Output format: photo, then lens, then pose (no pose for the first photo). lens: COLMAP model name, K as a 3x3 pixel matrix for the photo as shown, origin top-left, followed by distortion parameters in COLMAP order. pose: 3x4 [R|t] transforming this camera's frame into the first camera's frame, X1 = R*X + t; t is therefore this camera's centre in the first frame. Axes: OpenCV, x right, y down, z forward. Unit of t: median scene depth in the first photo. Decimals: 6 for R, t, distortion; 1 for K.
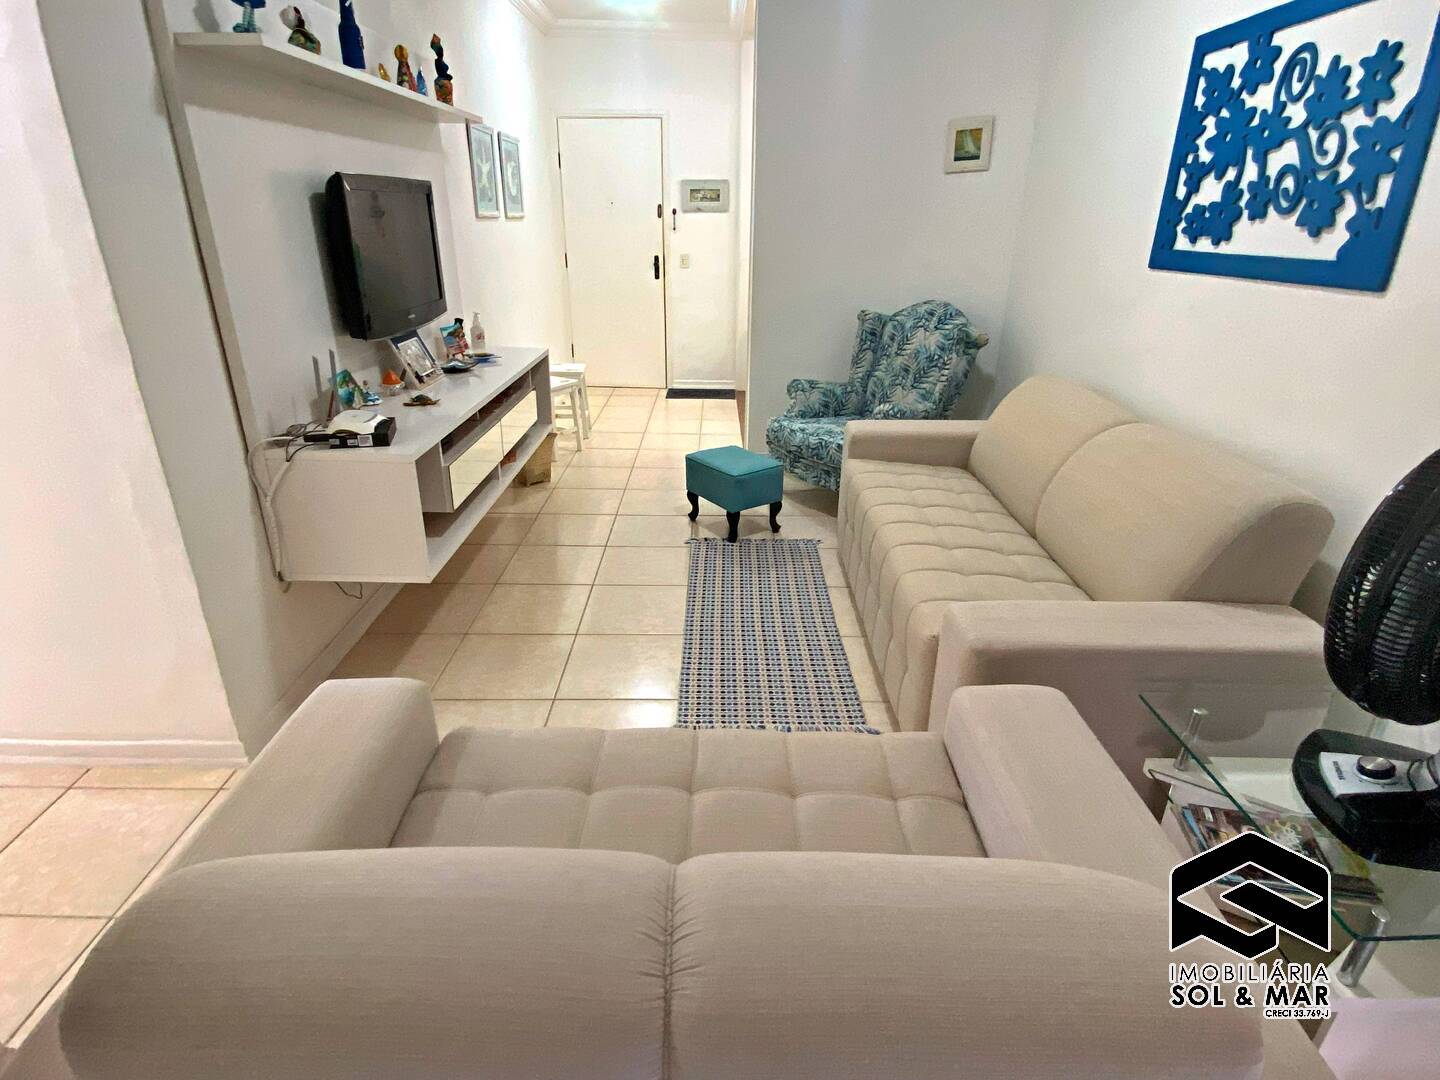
lens RADIAL K [[747.5, 0, 715.7], [0, 747.5, 534.2], [0, 0, 1]] dist [0.023835, -0.023563]
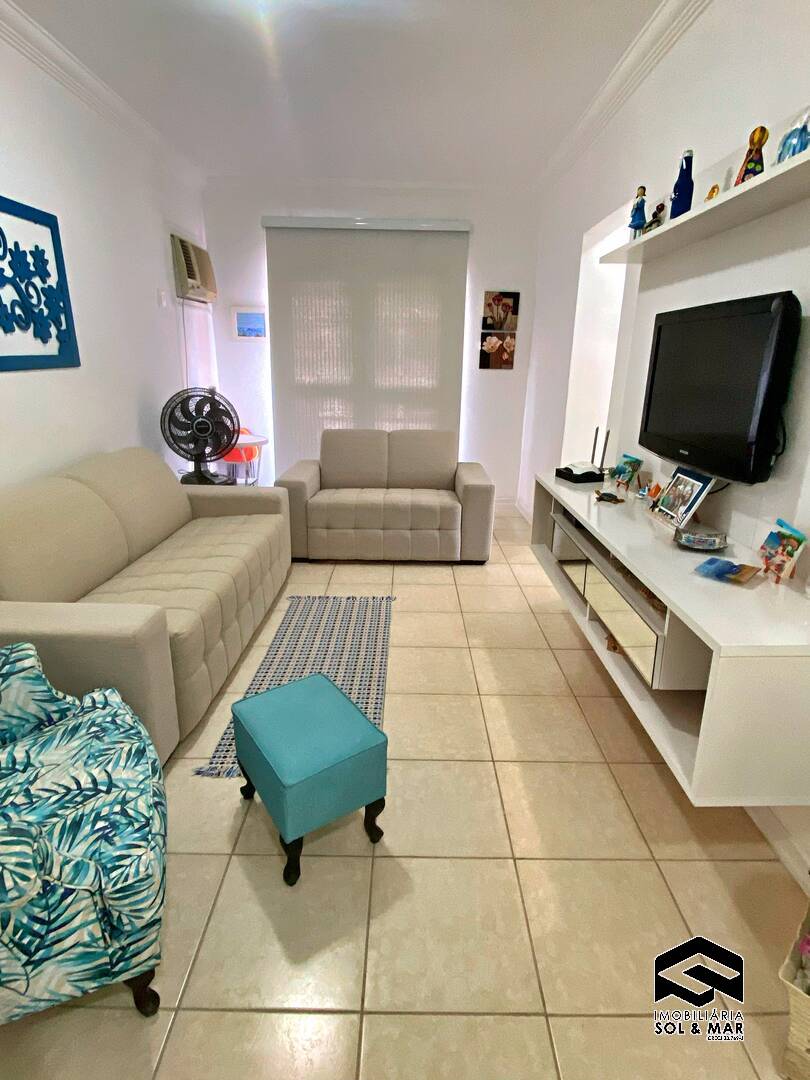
lens RADIAL K [[562.6, 0, 416.3], [0, 562.6, 537.1], [0, 0, 1]] dist [0.065112, -0.063791]
pose [[-0.999601, -0.028233, -0.001231, -0.100819], [-0.022289, 0.760850, 0.648545, -0.813831], [-0.017374, 0.648314, -0.761175, 1.991536]]
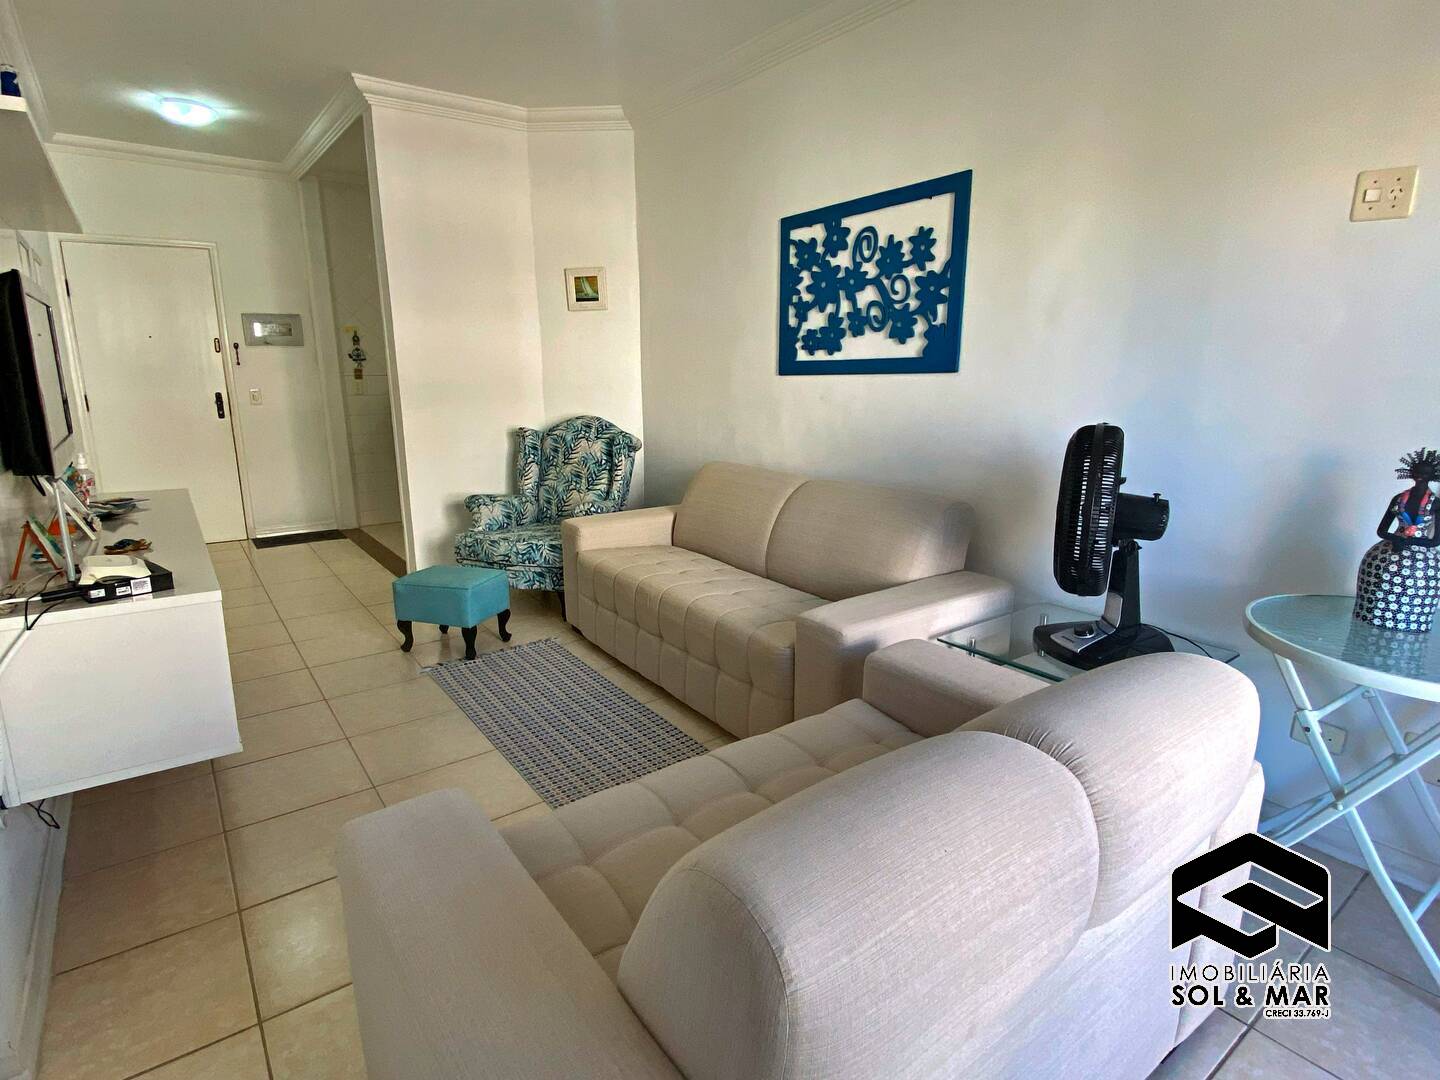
lens RADIAL K [[750.1, 0, 712.8], [0, 750.1, 532.0], [0, 0, 1]] dist [0.065112, -0.063791]
pose [[0.805886, -0.131452, 0.577294, -0.404041], [0.237333, 0.965000, -0.111576, 0.053411], [-0.542422, 0.226928, 0.808877, 0.027902]]
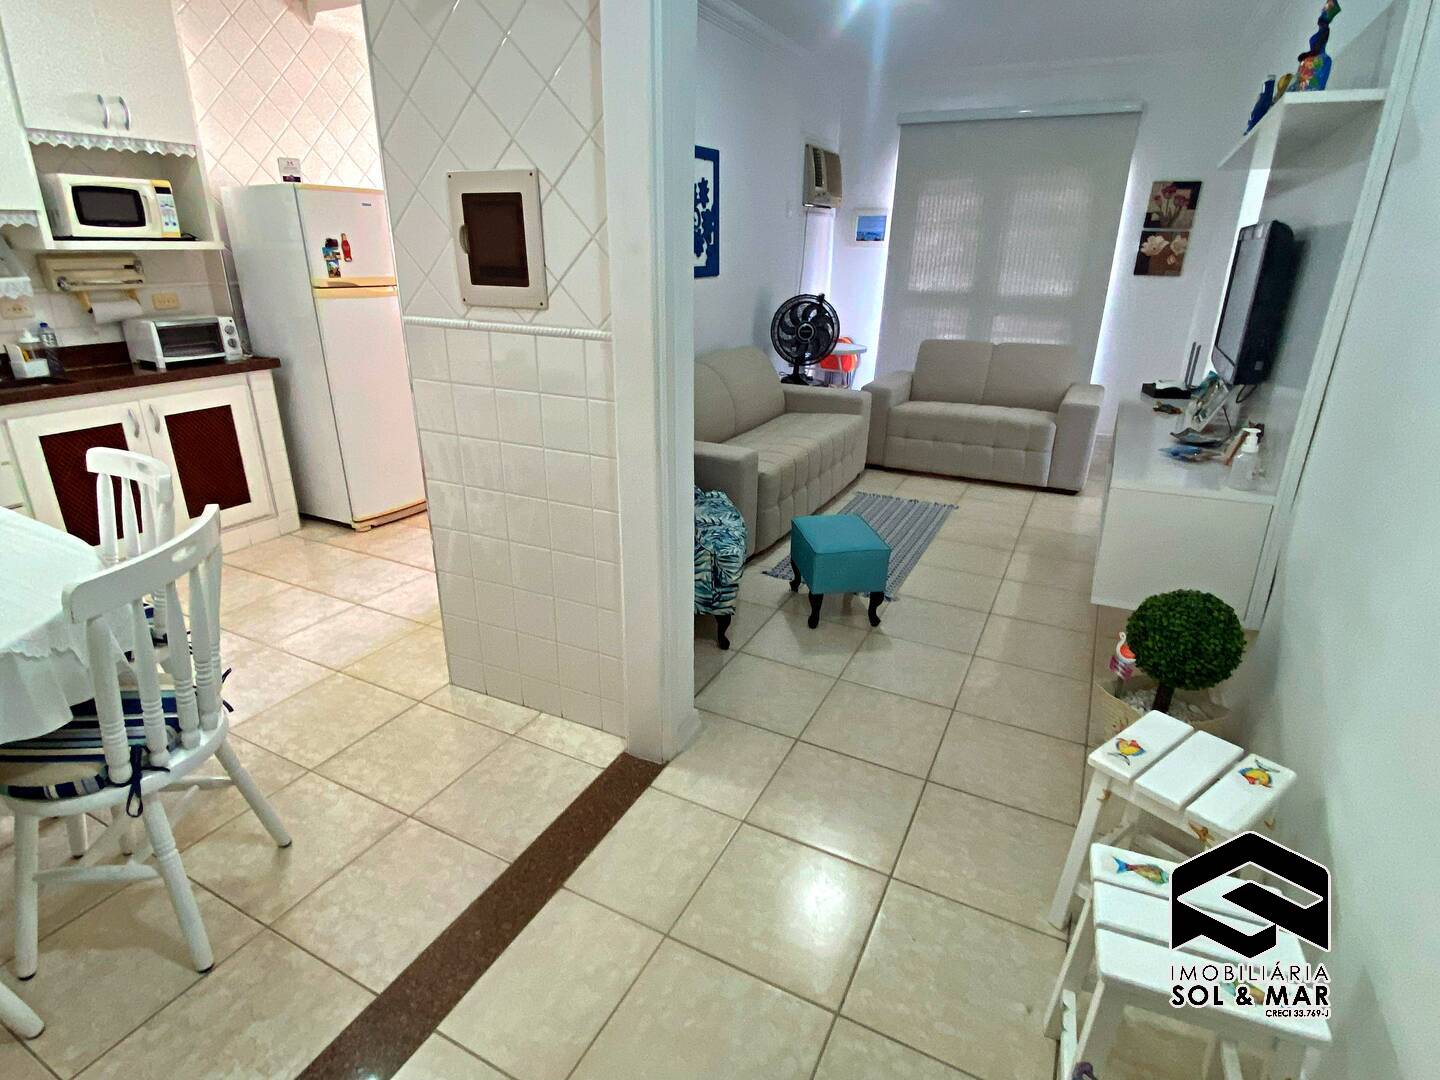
lens RADIAL K [[747.5, 0, 715.7], [0, 747.5, 534.2], [0, 0, 1]] dist [0.023835, -0.023563]
pose [[-0.882782, -0.185013, 0.431817, -0.346097], [0.164085, 0.739863, 0.652441, -1.070759], [-0.440195, 0.646818, -0.622779, 2.517929]]
